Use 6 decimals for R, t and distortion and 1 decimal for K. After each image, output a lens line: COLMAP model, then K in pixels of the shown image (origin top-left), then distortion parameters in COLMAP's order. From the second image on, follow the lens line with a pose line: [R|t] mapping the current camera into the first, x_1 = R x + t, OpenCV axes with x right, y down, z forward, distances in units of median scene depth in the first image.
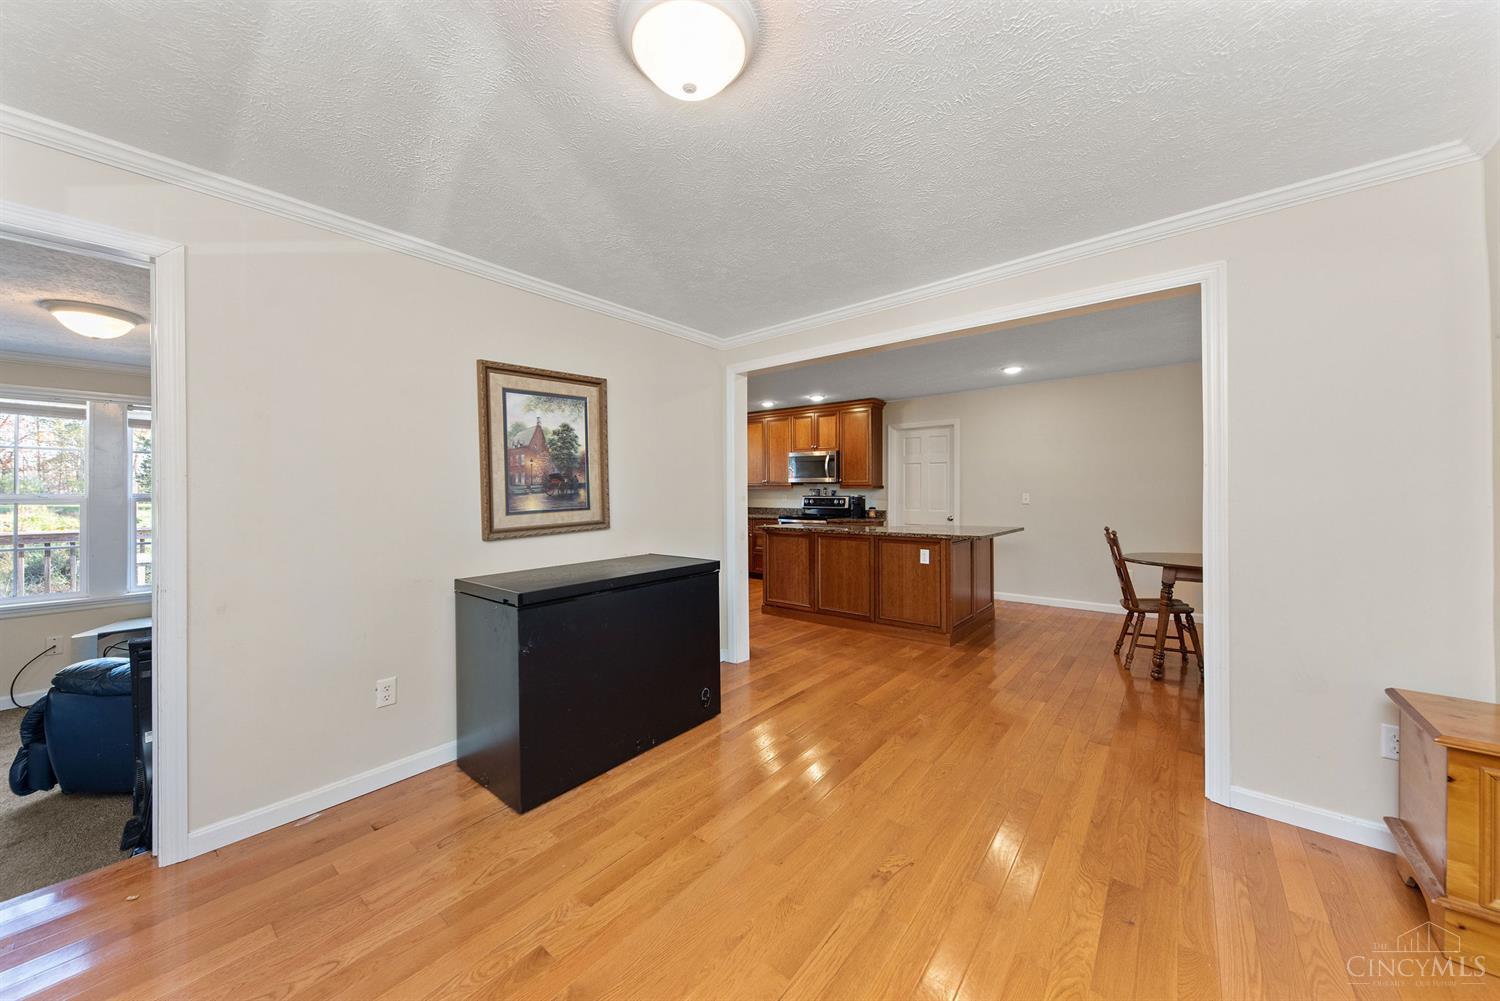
lens RADIAL K [[527.9, 0, 742.7], [0, 527.9, 492.9], [0, 0, 1]] dist [-0.001935, -0.000116]
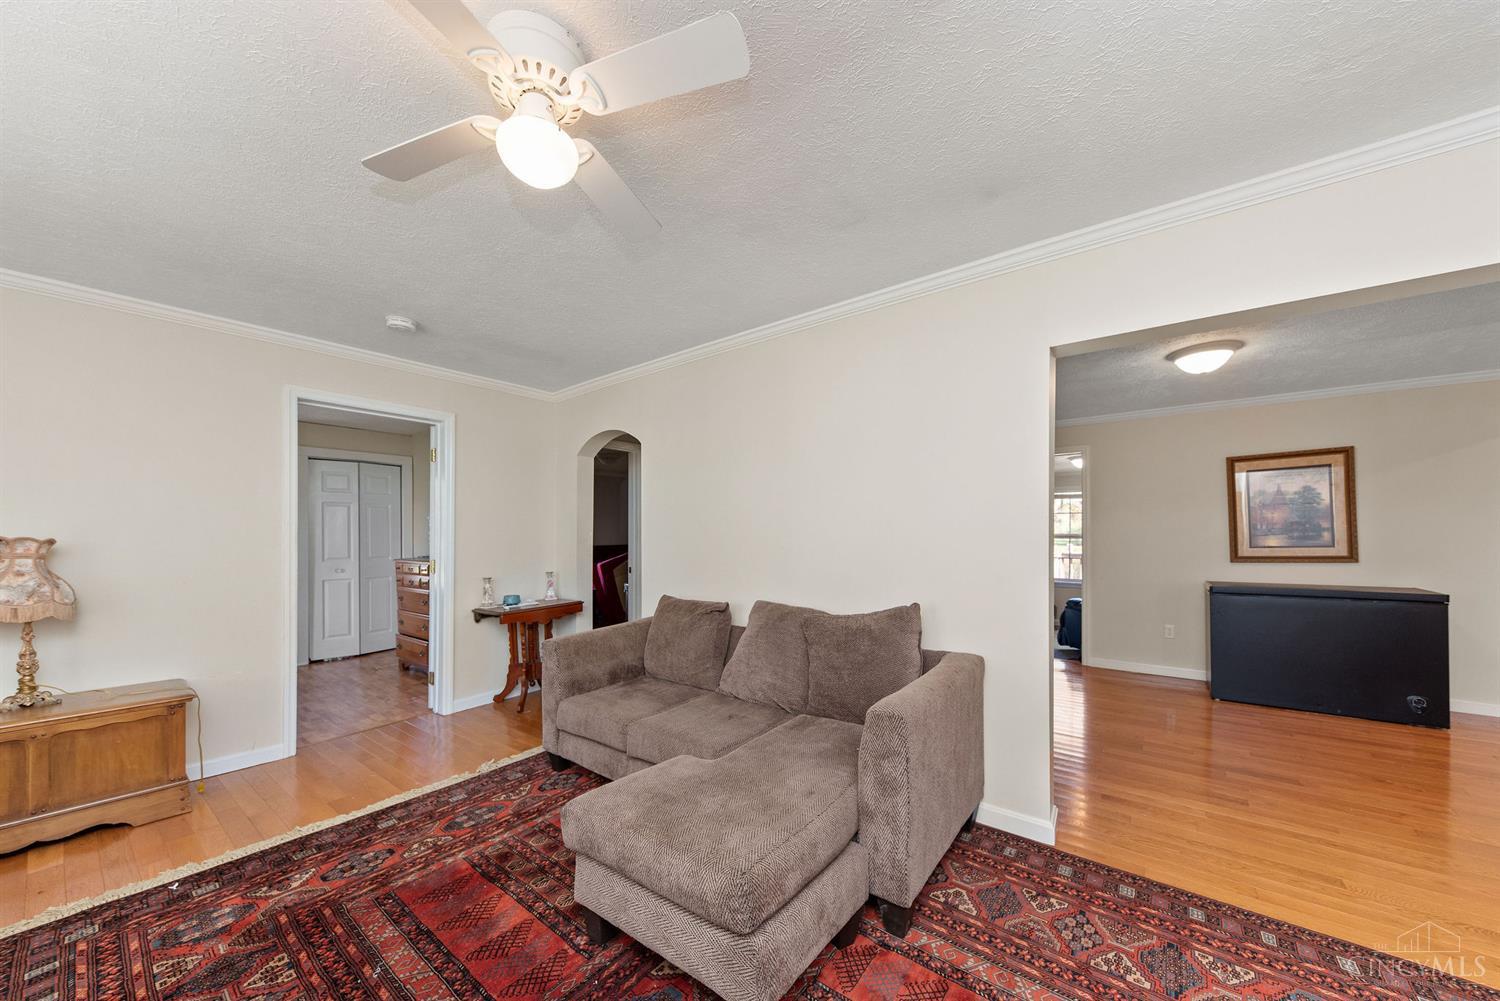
lens RADIAL K [[544.3, 0, 733.1], [0, 544.3, 528.4], [0, 0, 1]] dist [-0.000676, -0.000066]
pose [[0.007494, -0.004705, -0.999961, 1.111064], [0.000856, 0.999989, -0.004699, -0.010624], [0.999972, -0.000821, 0.007498, -0.550580]]
